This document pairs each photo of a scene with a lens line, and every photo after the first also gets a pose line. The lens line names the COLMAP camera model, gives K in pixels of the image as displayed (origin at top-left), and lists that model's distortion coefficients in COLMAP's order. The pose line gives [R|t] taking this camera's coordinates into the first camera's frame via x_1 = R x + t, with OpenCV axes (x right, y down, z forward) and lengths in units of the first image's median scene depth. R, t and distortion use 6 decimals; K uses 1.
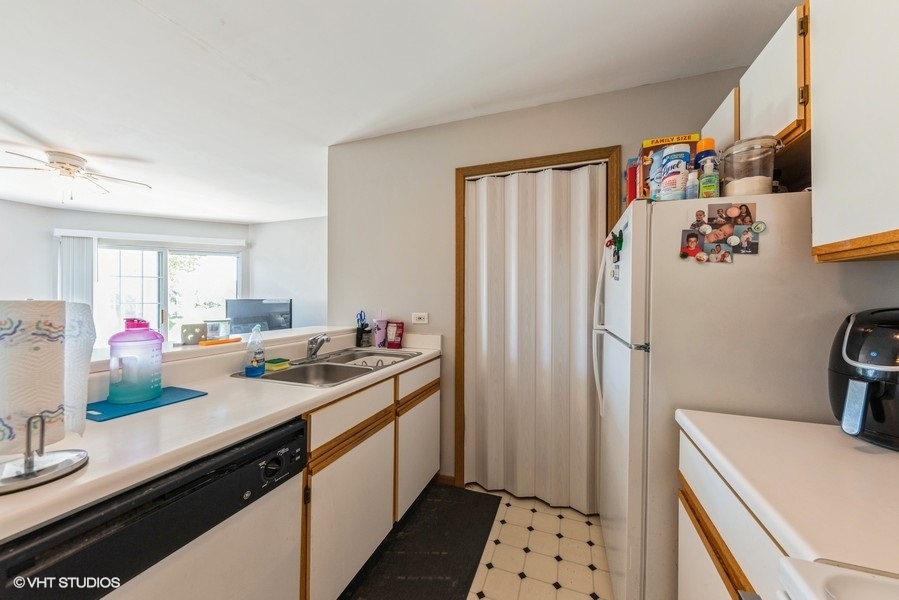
lens RADIAL K [[312.2, 0, 452.1], [0, 312.2, 297.3], [0, 0, 1]] dist [0.002564, -0.000764]
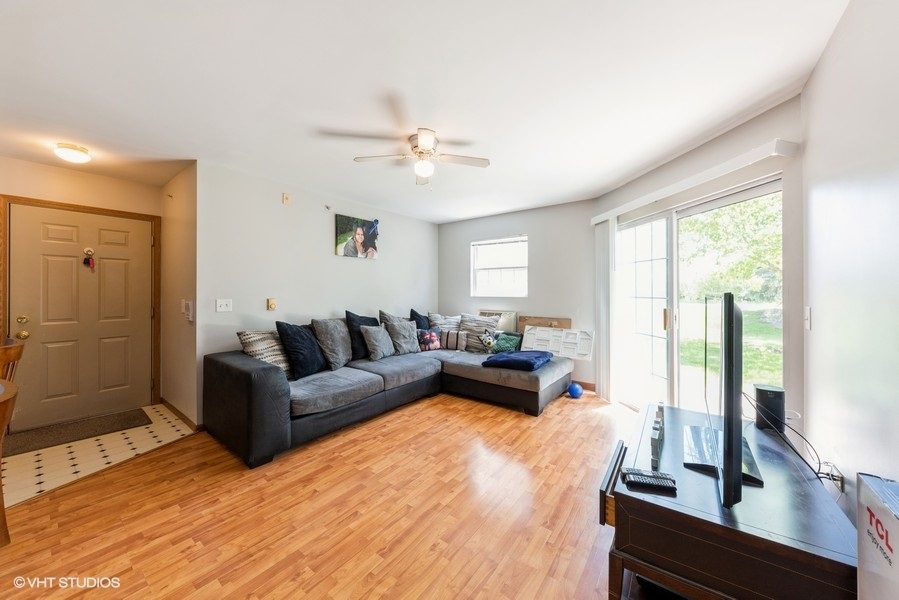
lens RADIAL K [[312.2, 0, 469.2], [0, 312.2, 291.5], [0, 0, 1]] dist [0.002564, -0.000764]
pose [[-0.272869, 0.005692, -0.962034, -0.771383], [0.005080, 0.999977, 0.004476, 0.001511], [0.962038, -0.003665, -0.272892, 2.904031]]
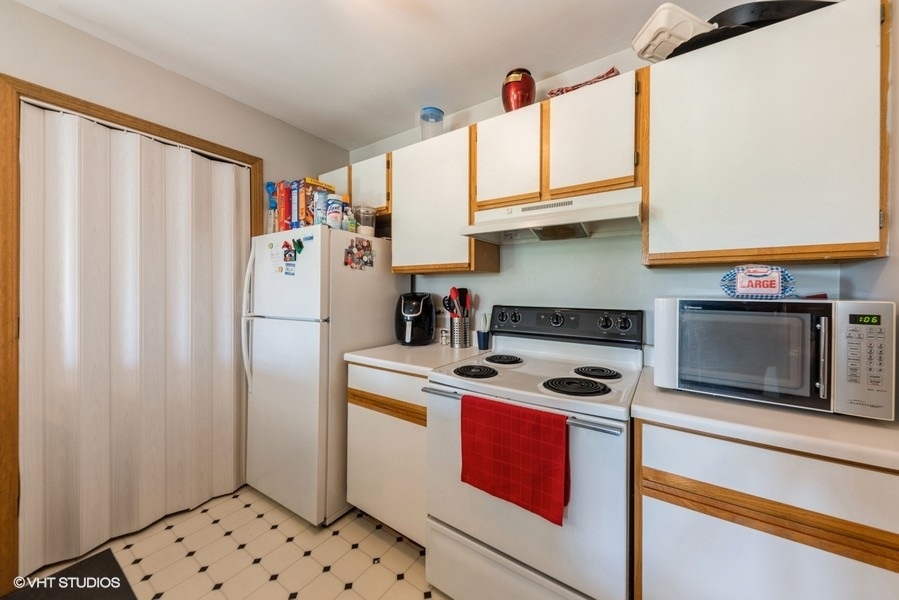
lens RADIAL K [[312.2, 0, 463.7], [0, 312.2, 290.3], [0, 0, 1]] dist [0.002564, -0.000764]
pose [[0.249340, -0.001311, 0.968415, -0.705485], [-0.004455, 0.999987, 0.002501, 0.003844], [-0.968406, -0.004937, 0.249331, -0.050061]]
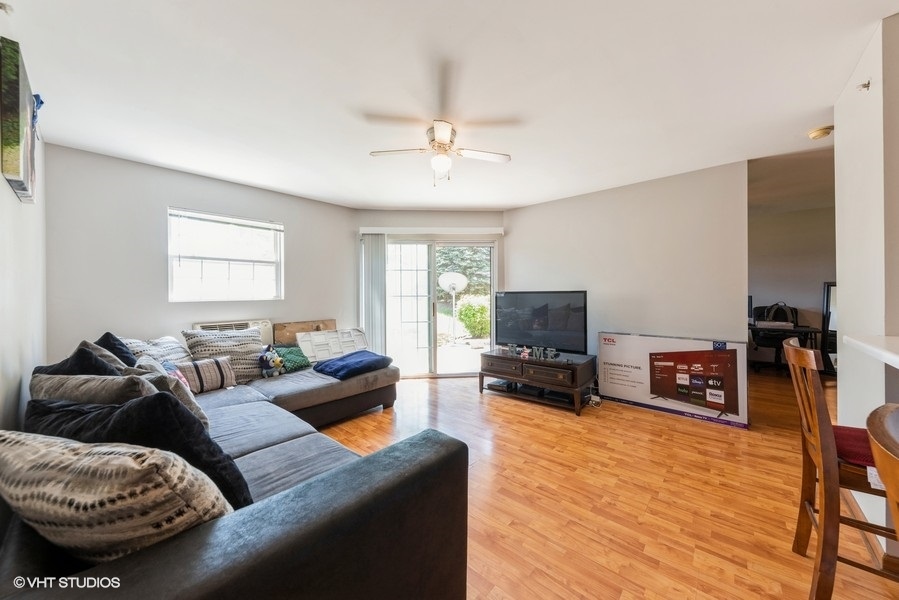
lens RADIAL K [[312.2, 0, 458.0], [0, 312.2, 292.2], [0, 0, 1]] dist [0.002564, -0.000764]
pose [[0.931467, -0.003990, -0.363804, -1.807852], [0.005596, 0.999979, 0.003360, 0.013623], [0.363783, -0.005166, 0.931469, 0.366826]]
